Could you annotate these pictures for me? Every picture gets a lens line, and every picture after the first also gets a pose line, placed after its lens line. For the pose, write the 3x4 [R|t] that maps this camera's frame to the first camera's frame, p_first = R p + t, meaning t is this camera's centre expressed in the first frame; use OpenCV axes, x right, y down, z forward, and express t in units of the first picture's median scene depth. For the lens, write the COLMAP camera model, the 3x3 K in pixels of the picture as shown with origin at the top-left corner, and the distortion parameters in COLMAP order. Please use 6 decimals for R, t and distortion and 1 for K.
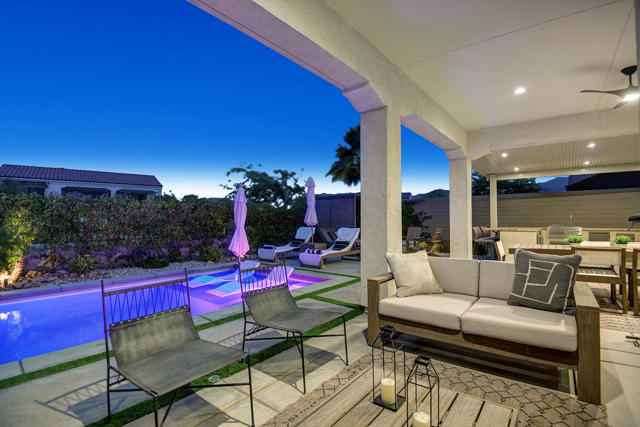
lens RADIAL K [[299.9, 0, 328.5], [0, 299.9, 211.3], [0, 0, 1]] dist [-0.001029, -0.019925]
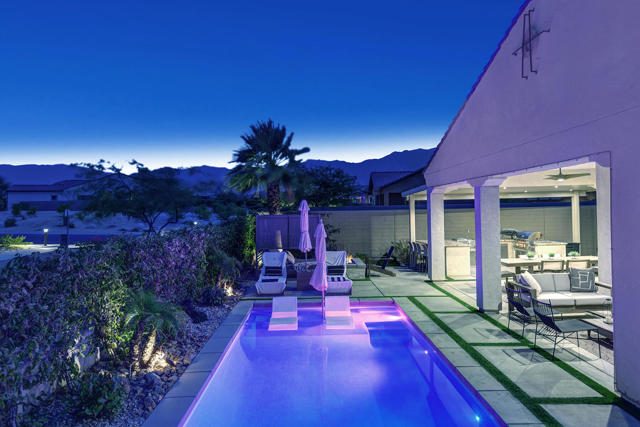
lens RADIAL K [[451.1, 0, 318.6], [0, 451.1, 195.1], [0, 0, 1]] dist [0.000065, -0.000244]
pose [[0.788105, 0.006103, 0.615511, -0.929304], [0.001129, 0.999935, -0.011361, -0.117389], [-0.615540, 0.009649, 0.788046, -0.151195]]
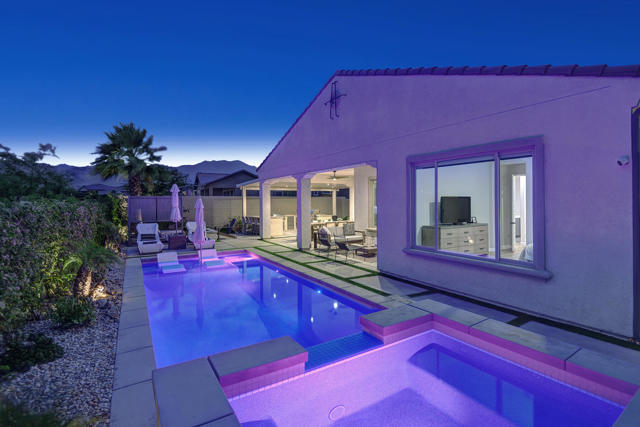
lens RADIAL K [[308.0, 0, 332.8], [0, 308.0, 204.9], [0, 0, 1]] dist [-0.001360, -0.000419]
pose [[0.338978, -0.011524, 0.940724, -1.124636], [-0.020288, 0.999603, 0.019556, -0.067894], [-0.940575, -0.025714, 0.338610, -0.097106]]
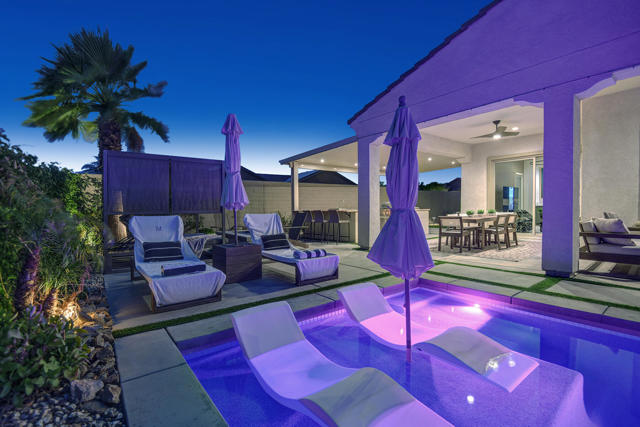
lens RADIAL K [[299.9, 0, 328.5], [0, 299.9, 211.3], [0, 0, 1]] dist [-0.001029, -0.019925]
pose [[0.250492, -0.013320, 0.968027, -0.532543], [-0.014490, 0.999742, 0.017506, 0.039774], [-0.968010, -0.018411, 0.250234, 0.739216]]
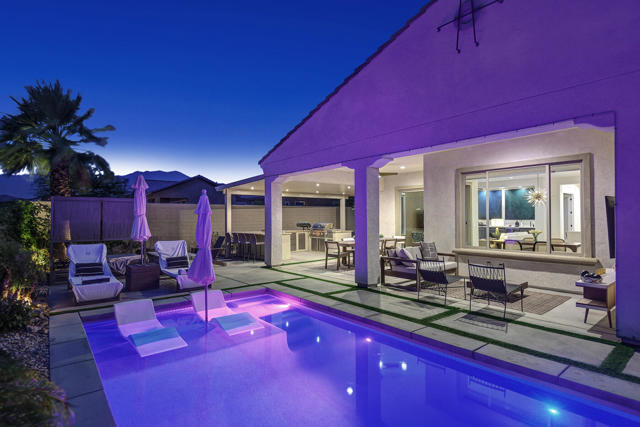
lens RADIAL K [[337.0, 0, 324.7], [0, 337.0, 213.6], [0, 0, 1]] dist [0.015676, -0.026705]
pose [[0.231636, 0.010897, 0.972741, -0.795254], [-0.021373, 0.999753, -0.006110, -0.025227], [-0.972568, -0.019375, 0.231812, 0.375899]]
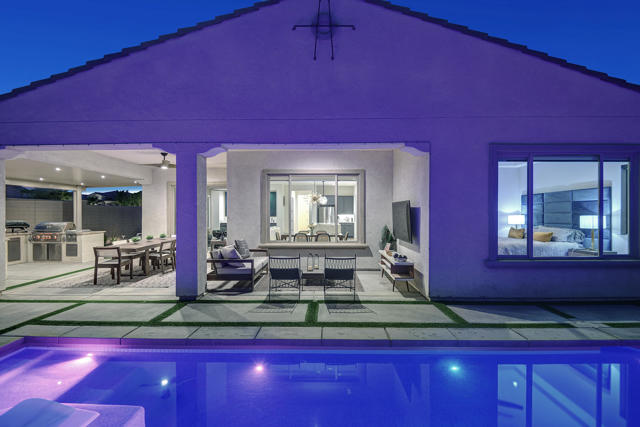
lens RADIAL K [[289.1, 0, 322.1], [0, 289.1, 216.5], [0, 0, 1]] dist [0.001267, -0.000334]
pose [[-0.584494, -0.006839, 0.811369, -0.591818], [-0.019472, 0.999795, -0.005600, -0.022274], [-0.811164, -0.019072, -0.584507, 0.609266]]
